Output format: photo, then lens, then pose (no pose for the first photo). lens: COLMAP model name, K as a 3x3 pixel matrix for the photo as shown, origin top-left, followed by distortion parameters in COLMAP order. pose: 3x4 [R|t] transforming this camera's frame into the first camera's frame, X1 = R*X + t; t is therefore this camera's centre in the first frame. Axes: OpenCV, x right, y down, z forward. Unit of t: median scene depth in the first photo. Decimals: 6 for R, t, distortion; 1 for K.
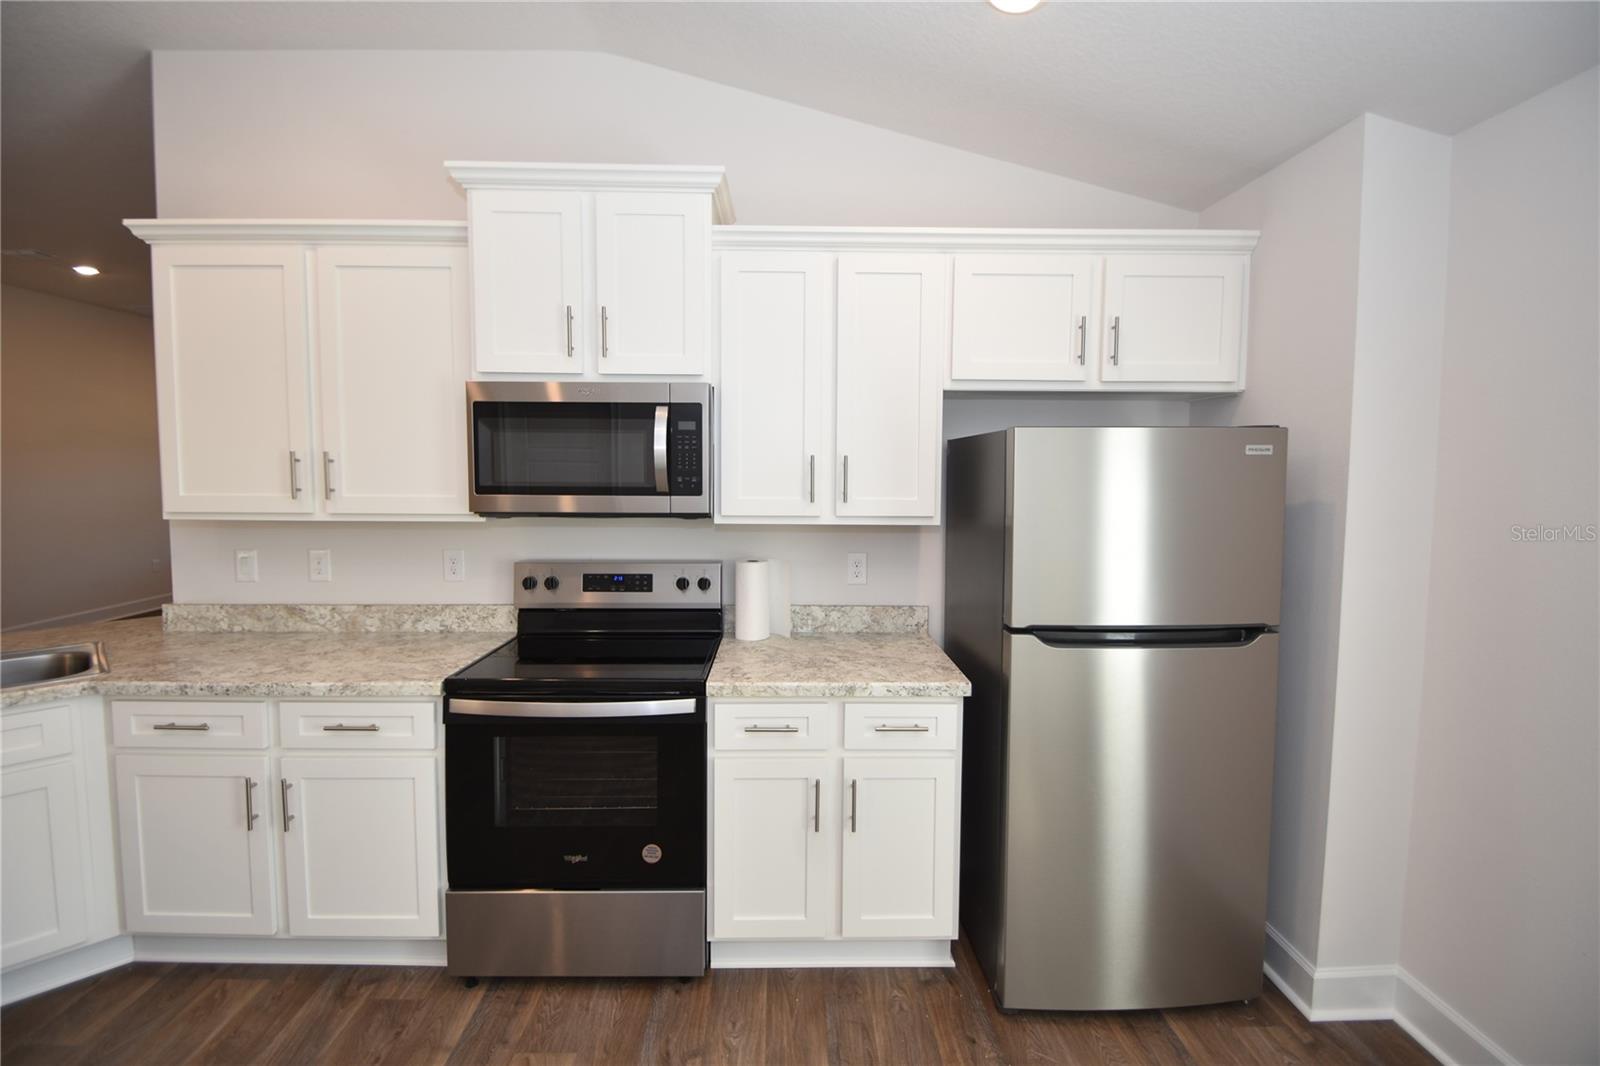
lens RADIAL K [[695.1, 0, 800.4], [0, 695.1, 510.5], [0, 0, 1]] dist [0.003878, -0.010498]
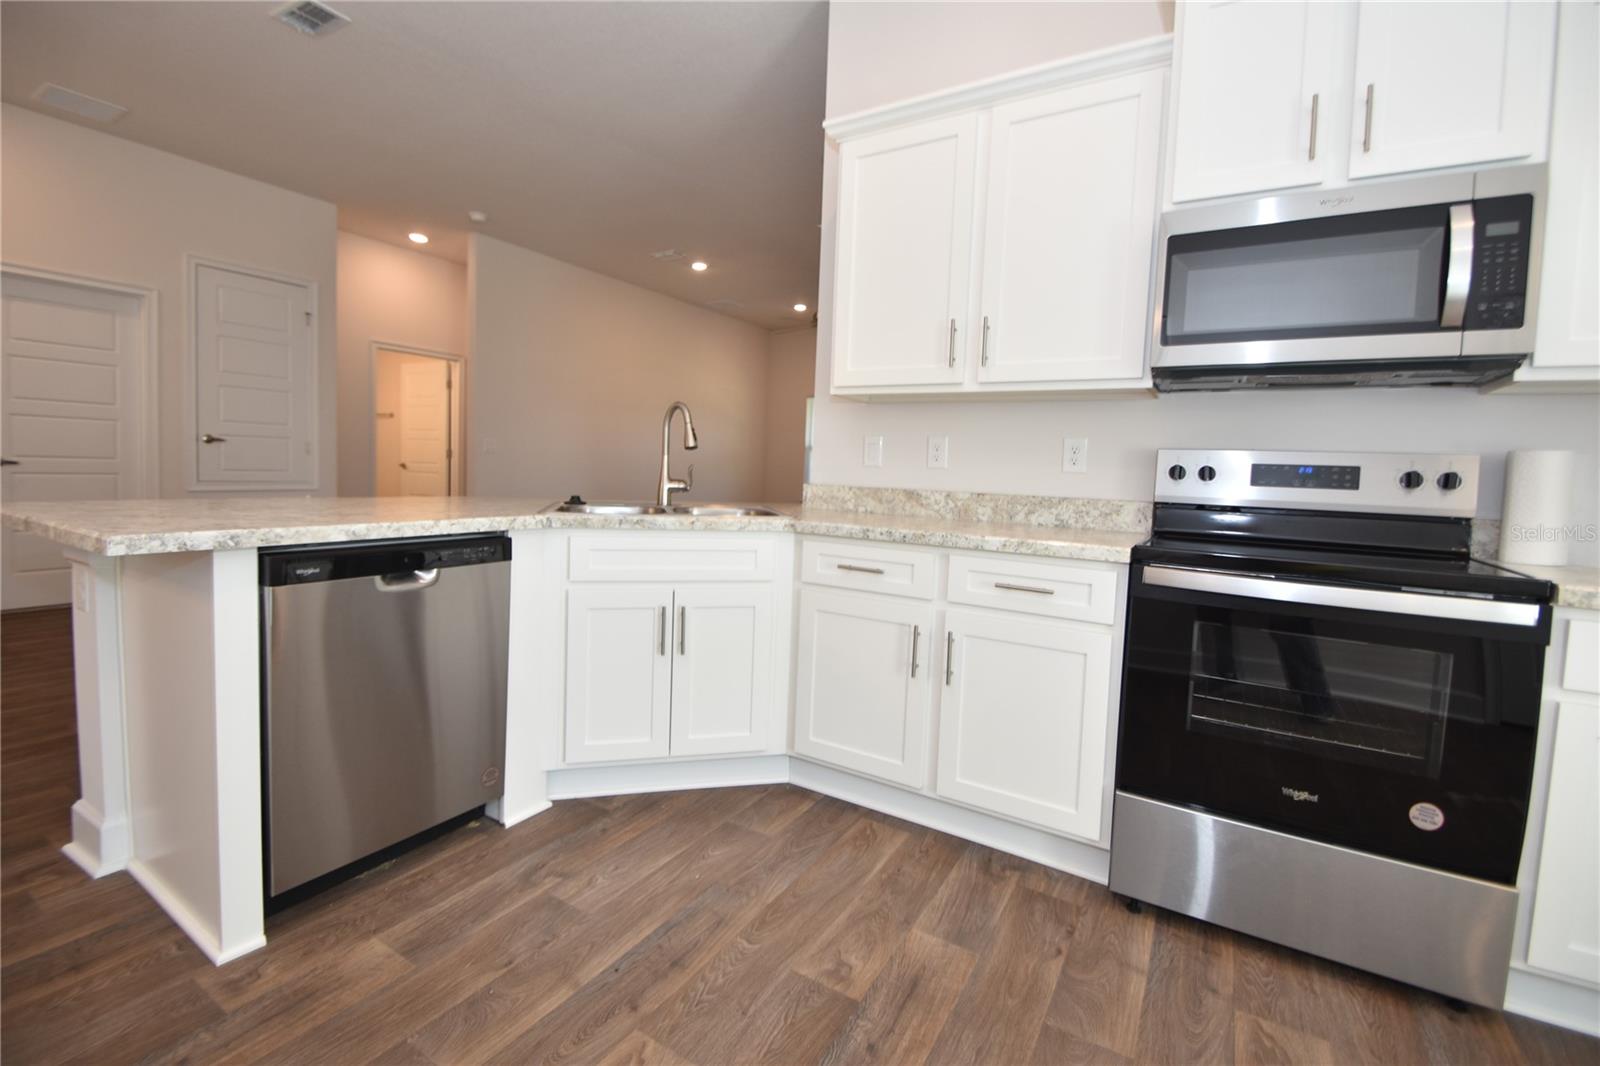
lens RADIAL K [[695.1, 0, 800.4], [0, 695.1, 510.5], [0, 0, 1]] dist [0.003878, -0.010498]
pose [[0.840569, 0.059714, -0.538404, -0.359368], [-0.065180, 0.997834, 0.008909, 0.196683], [0.537769, 0.027605, 0.842640, 0.042381]]
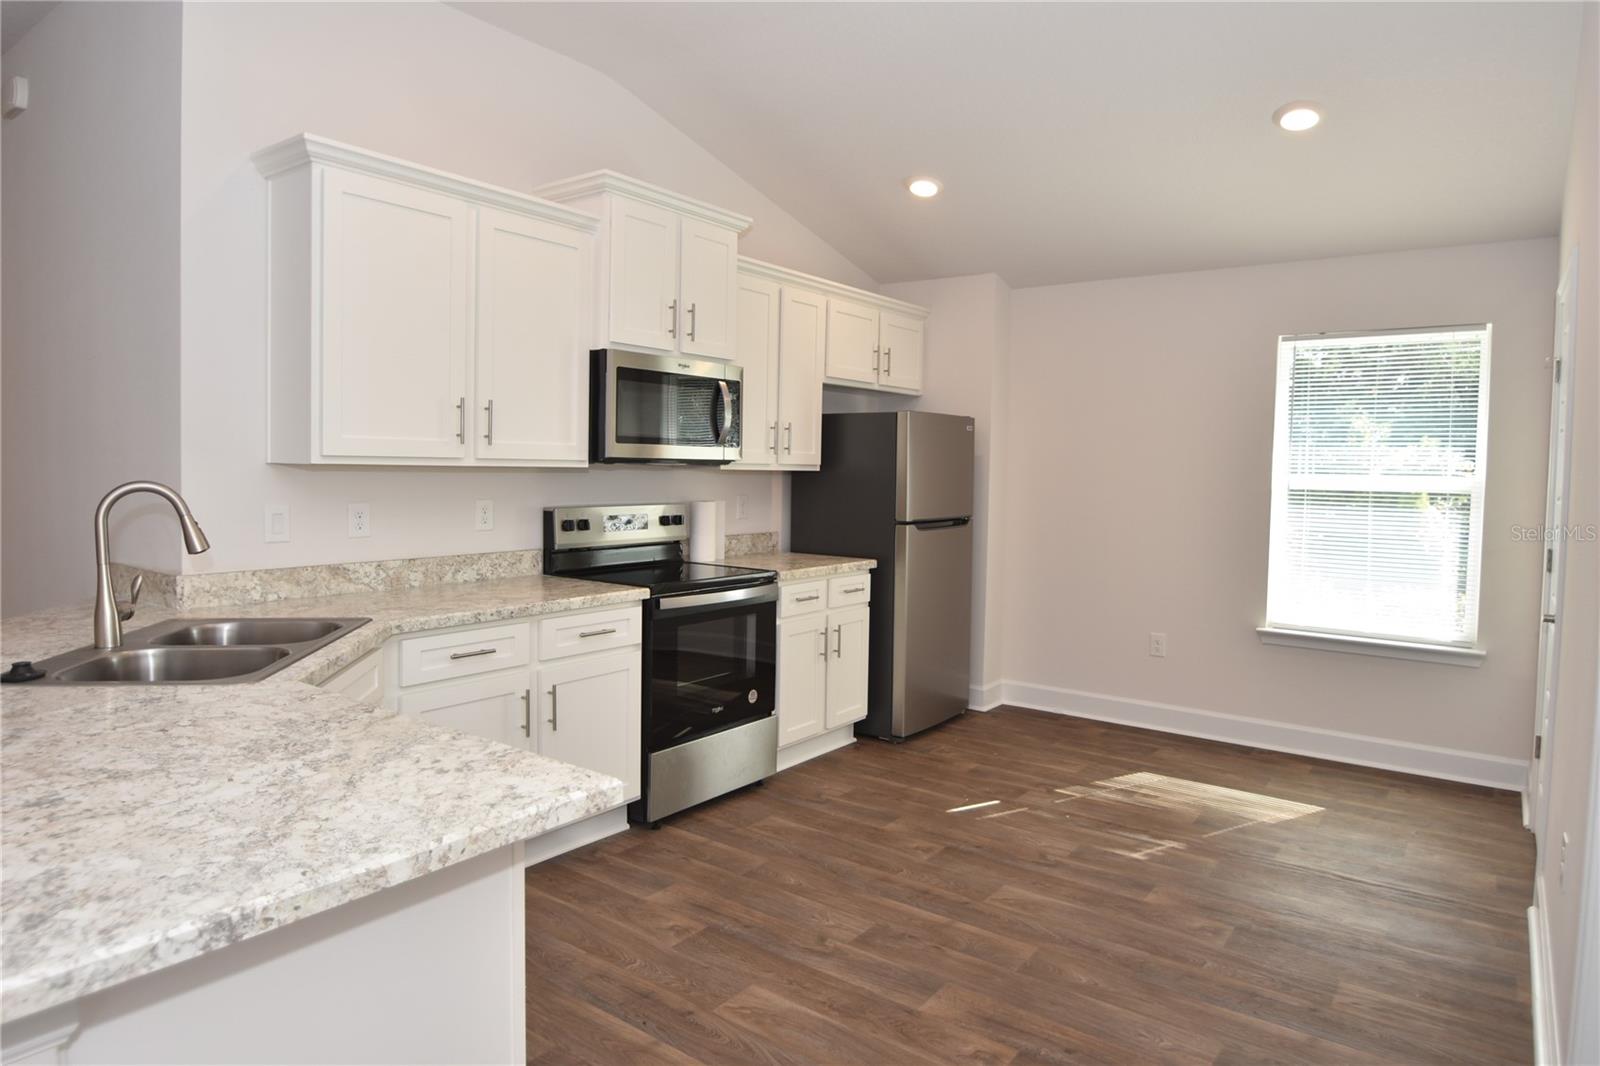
lens RADIAL K [[951.2, 0, 806.1], [0, 951.2, 503.0], [0, 0, 1]] dist [-0.002642, -0.030505]
pose [[0.614545, -0.026350, 0.788442, -1.541255], [0.032633, 0.999436, 0.007965, 0.077485], [-0.788207, 0.020834, 0.615058, -0.274604]]
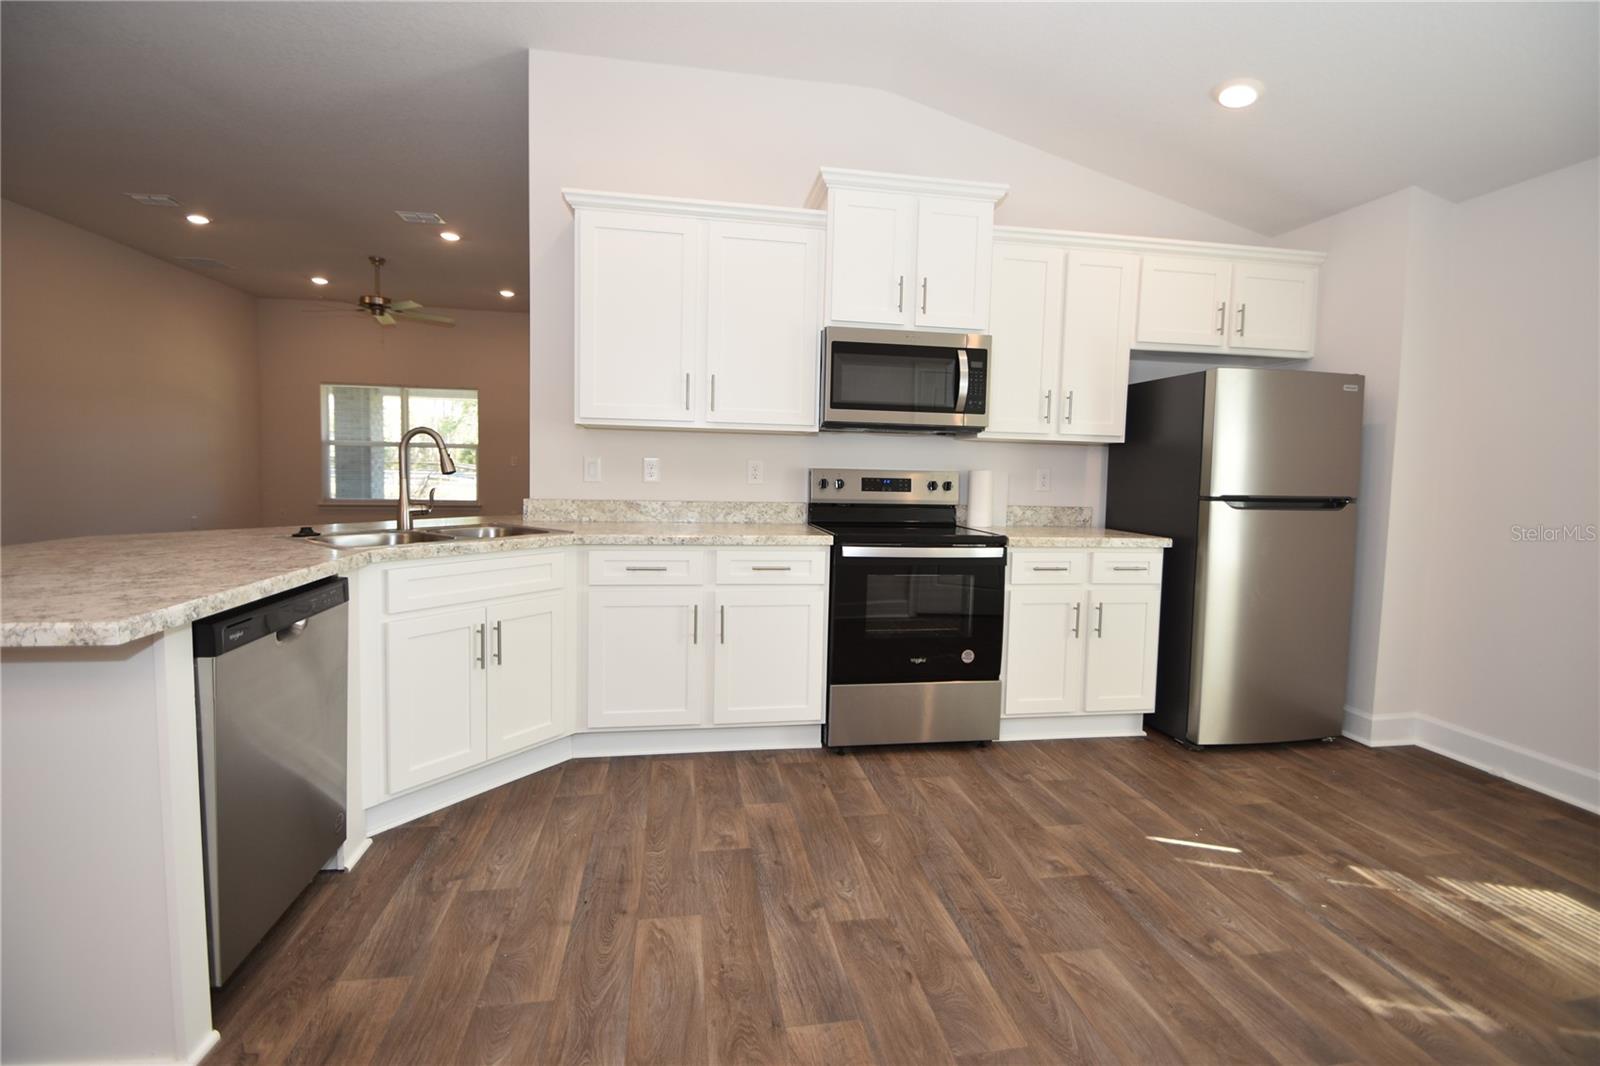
lens RADIAL K [[695.1, 0, 800.4], [0, 695.1, 510.5], [0, 0, 1]] dist [0.003878, -0.010498]
pose [[0.989661, 0.008022, 0.143202, -0.706559], [-0.008695, 0.999954, 0.004071, 0.170643], [-0.143163, -0.005274, 0.989685, -0.353213]]
